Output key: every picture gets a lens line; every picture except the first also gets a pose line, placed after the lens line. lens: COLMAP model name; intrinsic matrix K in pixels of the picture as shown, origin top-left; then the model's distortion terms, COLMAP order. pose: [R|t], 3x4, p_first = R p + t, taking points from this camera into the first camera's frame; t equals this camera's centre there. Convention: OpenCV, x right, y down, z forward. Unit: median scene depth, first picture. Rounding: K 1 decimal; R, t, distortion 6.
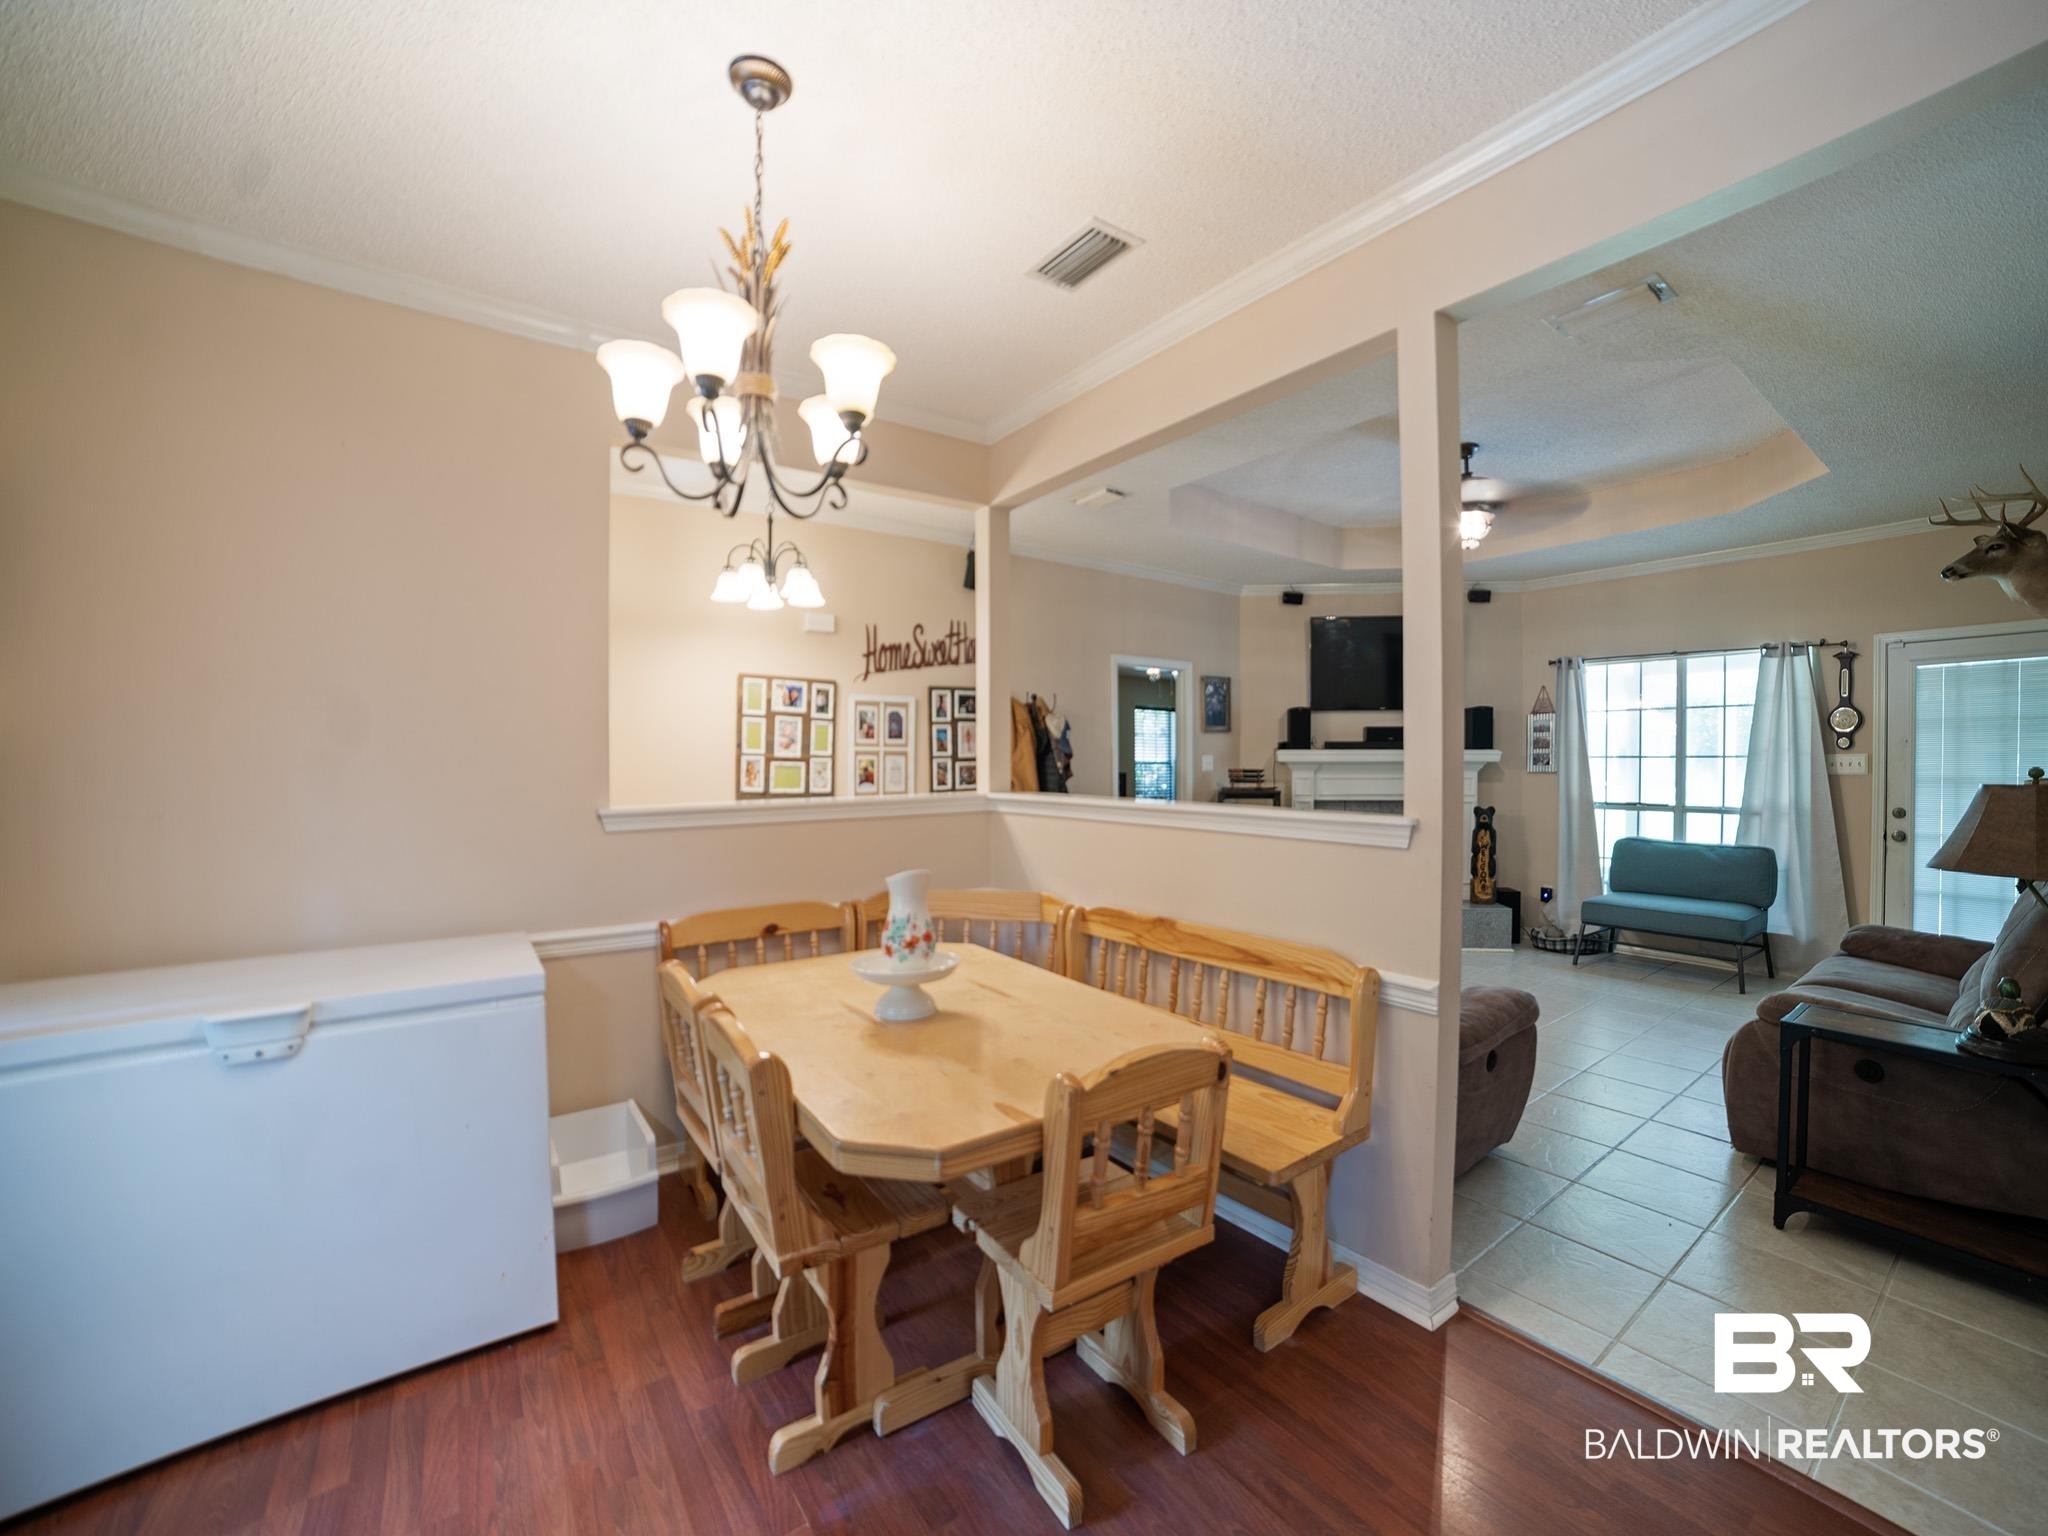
lens RADIAL K [[877.1, 0, 1024.0], [0, 877.1, 768.0], [0, 0, 1]] dist [-0.002847, -0.000224]
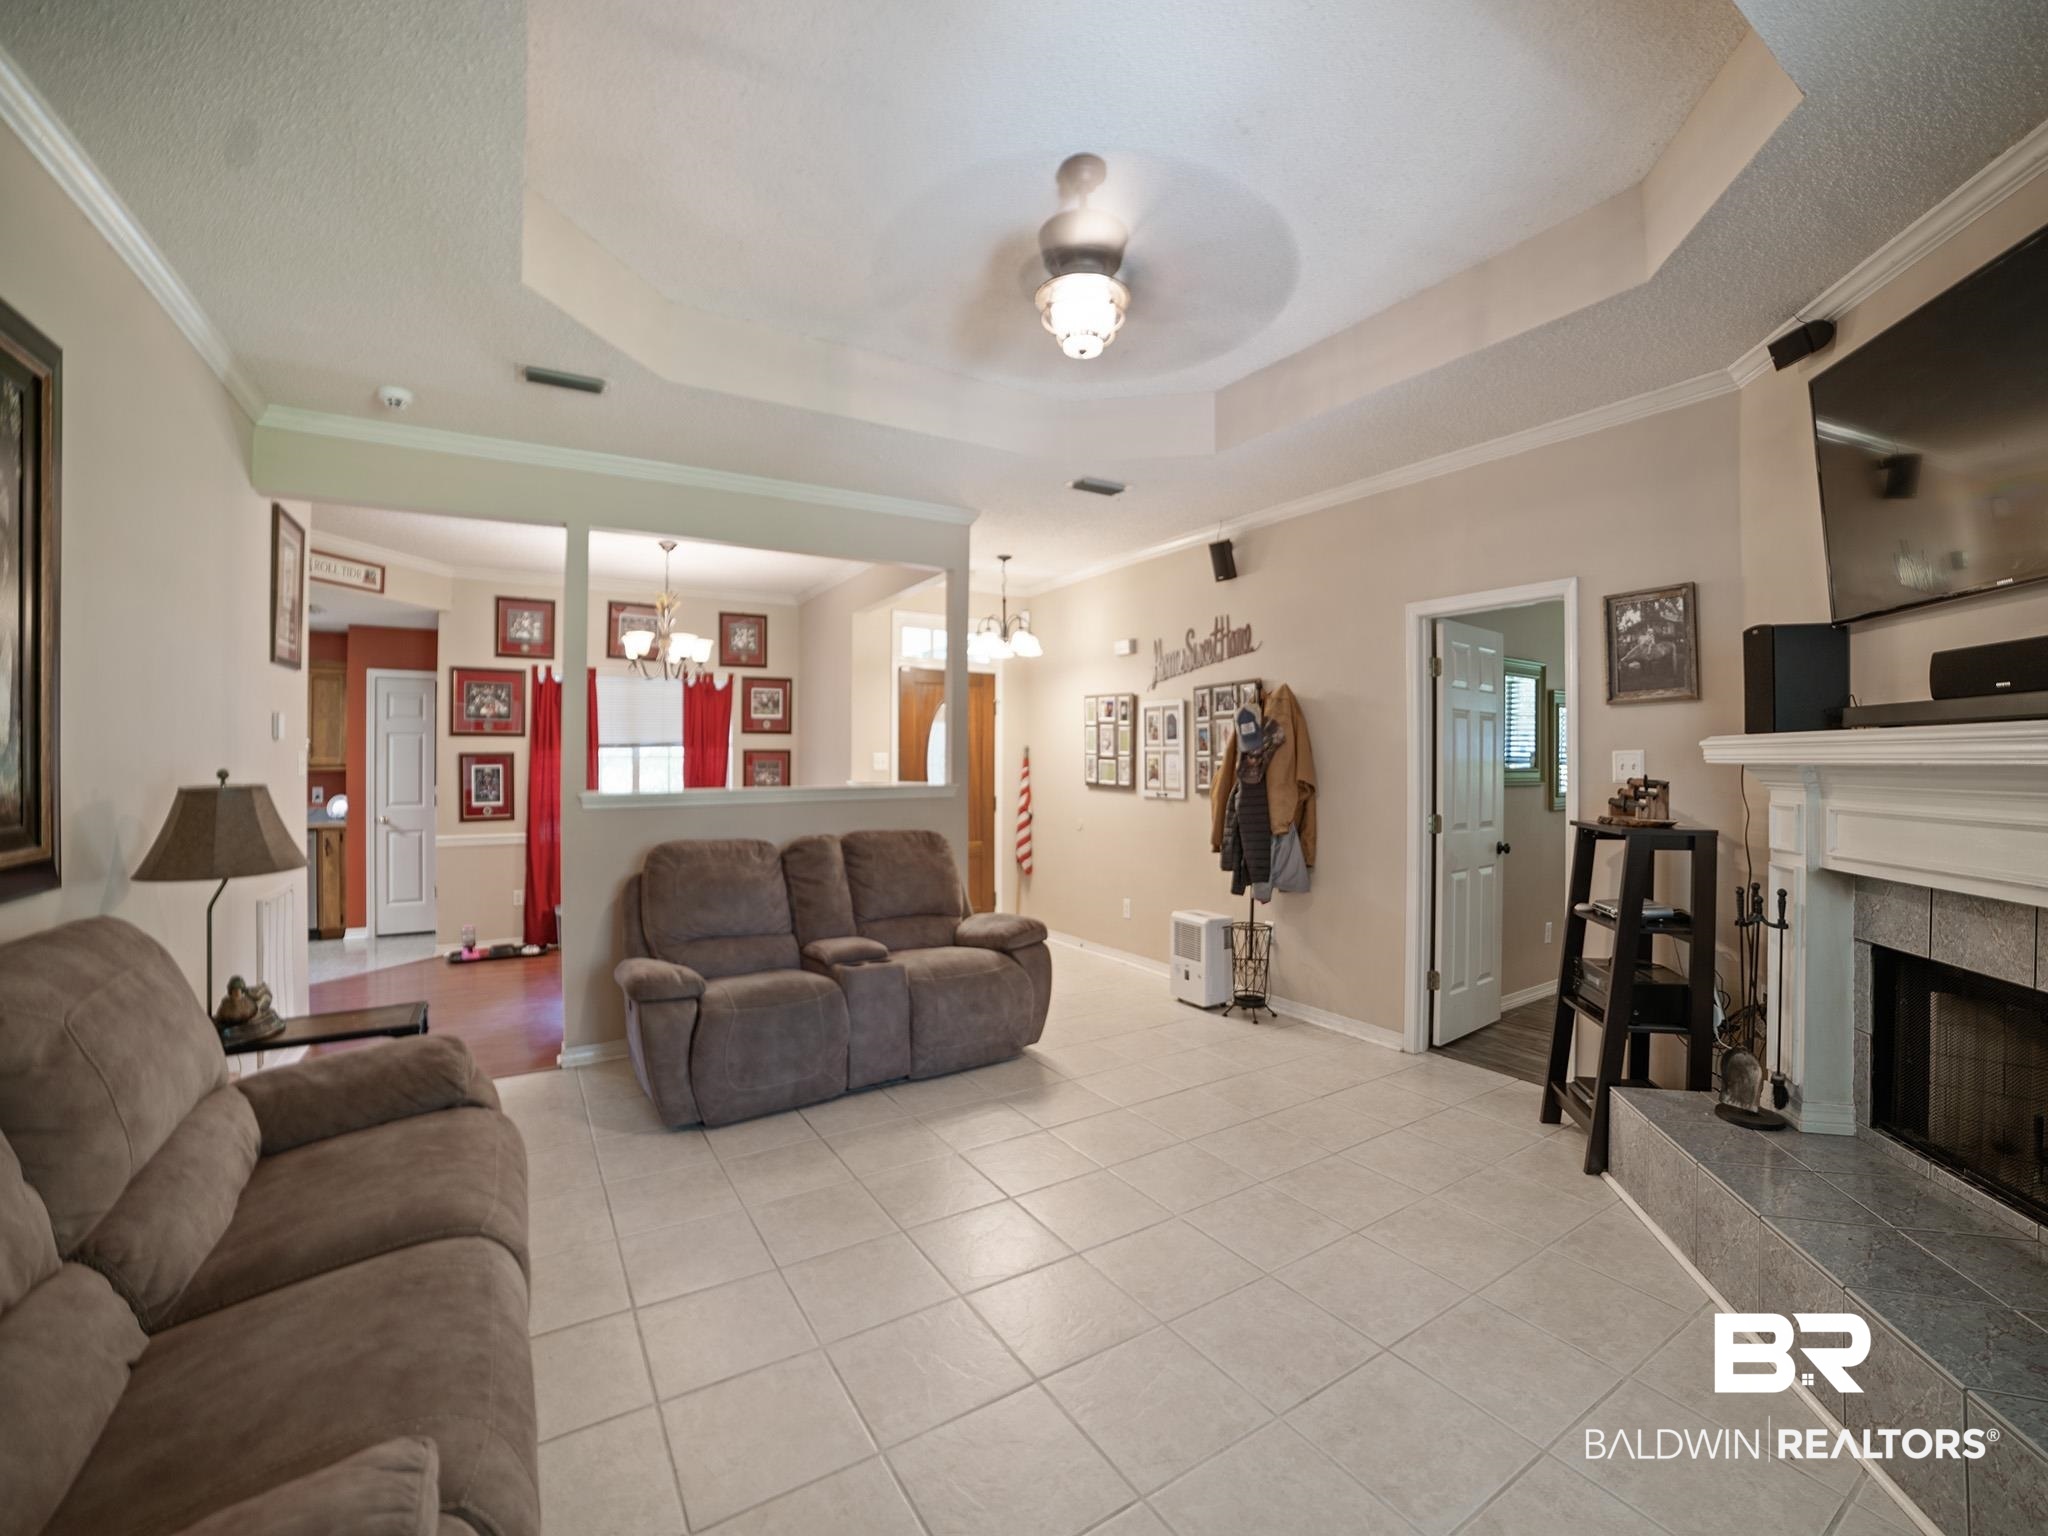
lens RADIAL K [[877.1, 0, 1024.0], [0, 877.1, 768.0], [0, 0, 1]] dist [-0.002847, -0.000224]
pose [[-0.082224, 0.007663, -0.996584, 0.931152], [-0.017774, 0.999800, 0.009154, -0.004263], [0.996455, 0.018466, -0.082071, 0.884214]]
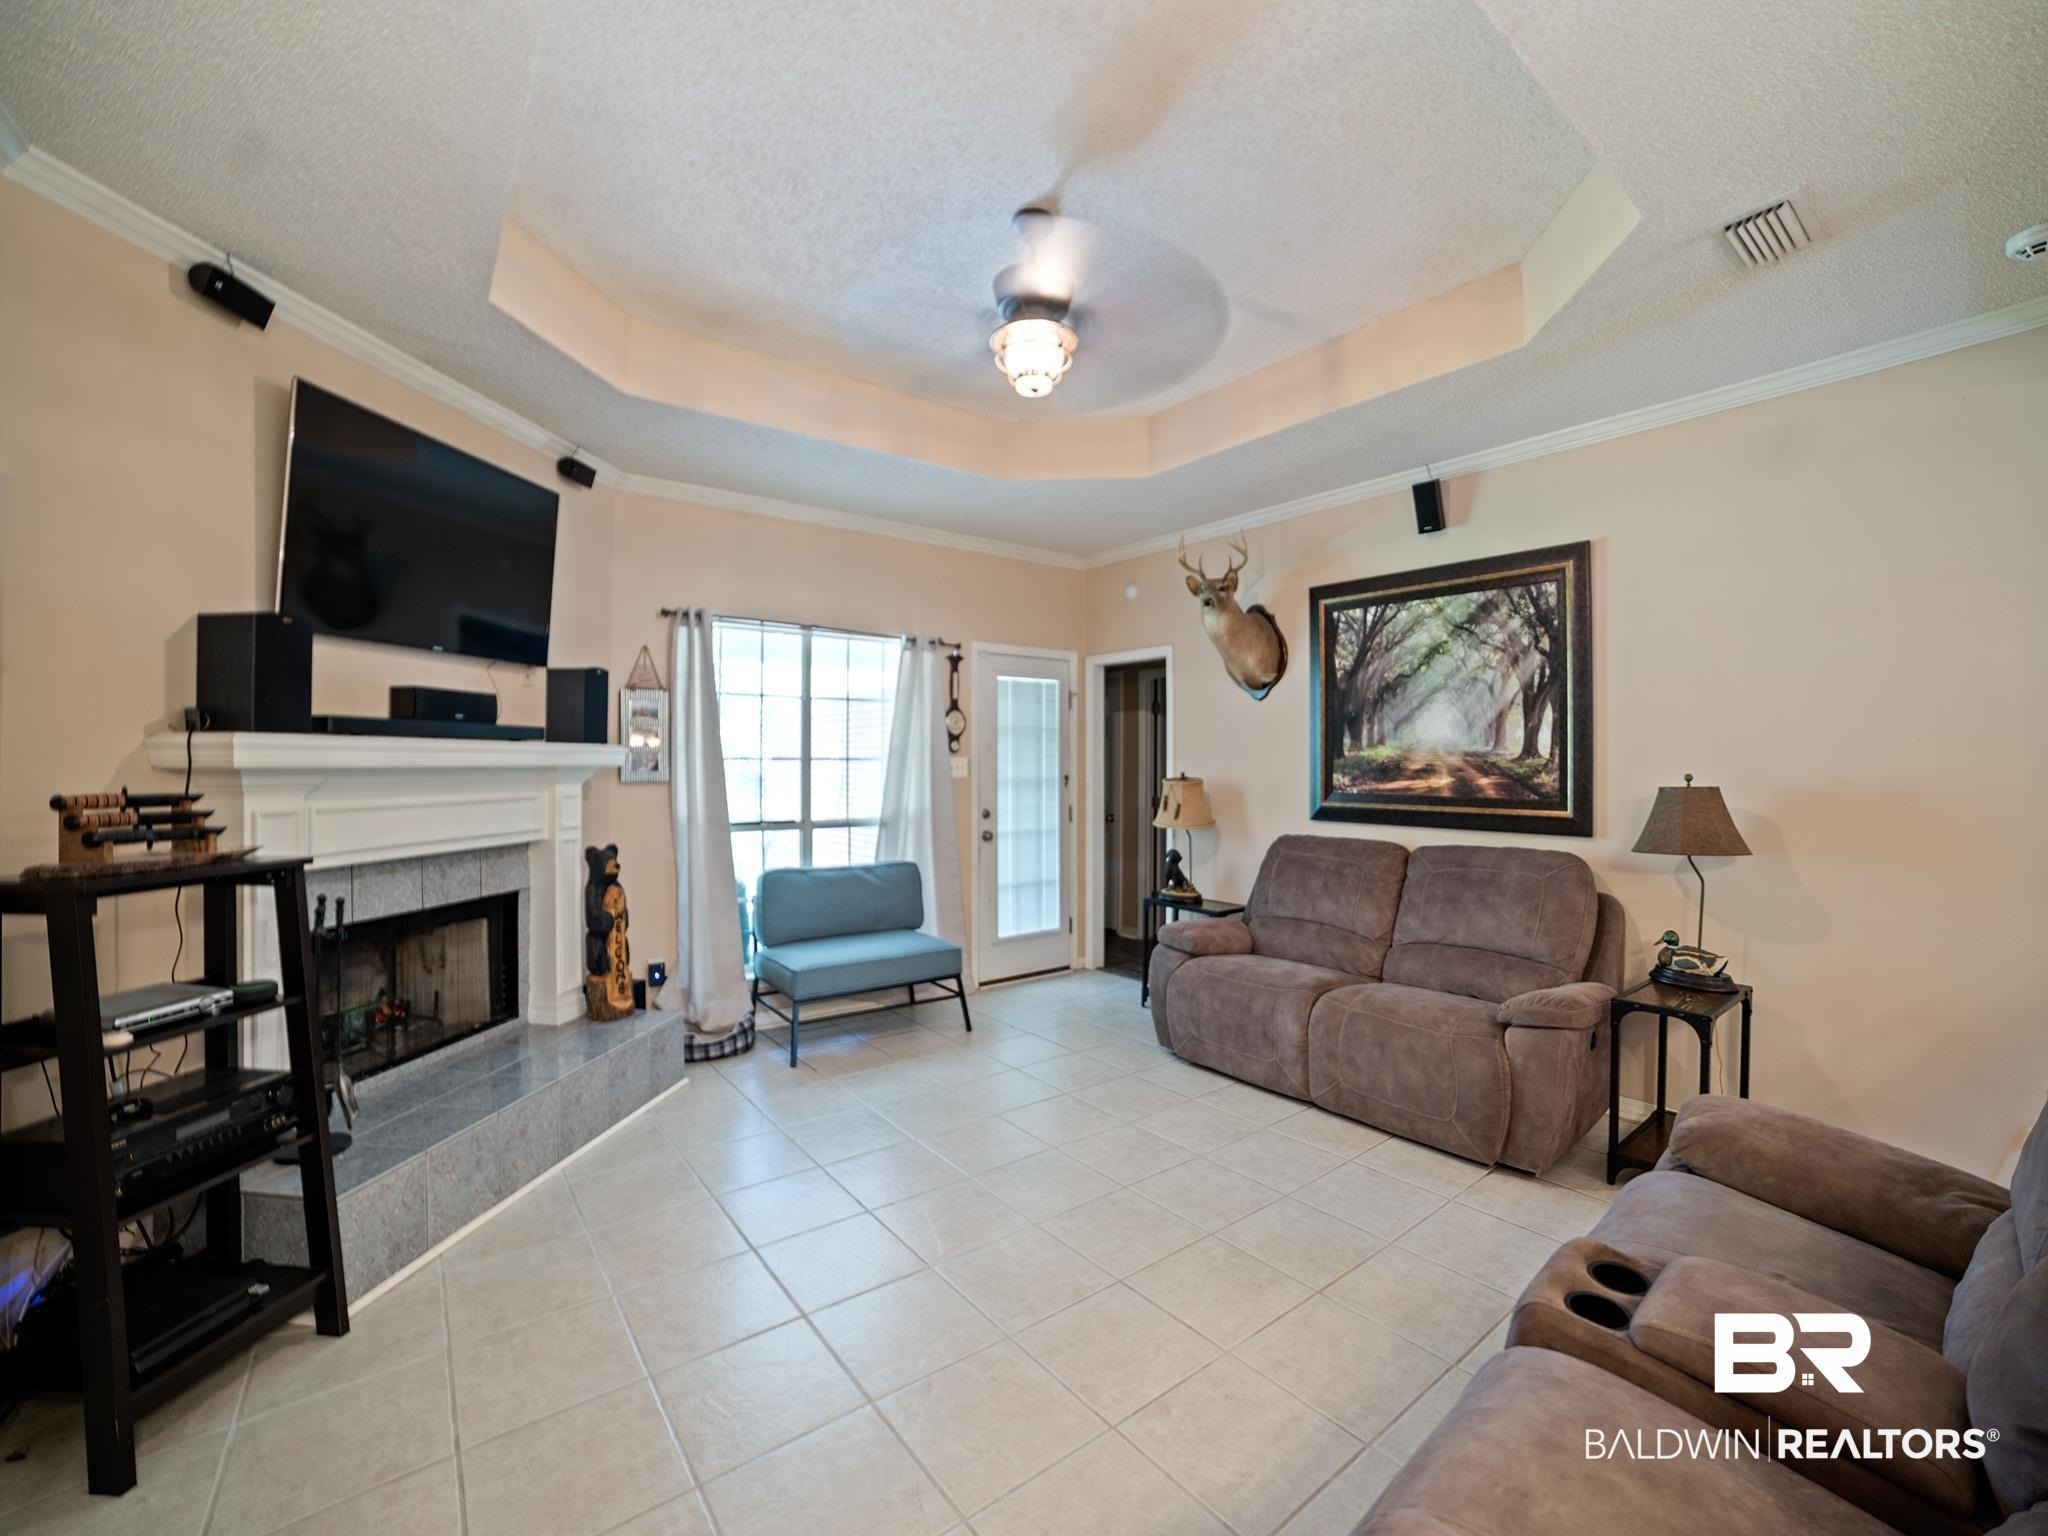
lens RADIAL K [[877.1, 0, 1024.0], [0, 877.1, 768.0], [0, 0, 1]] dist [-0.002847, -0.000224]
pose [[-0.004932, -0.006670, 0.999966, -0.051215], [0.005606, 0.999962, 0.006697, -0.010059], [-0.999972, 0.005639, -0.004895, 0.882293]]
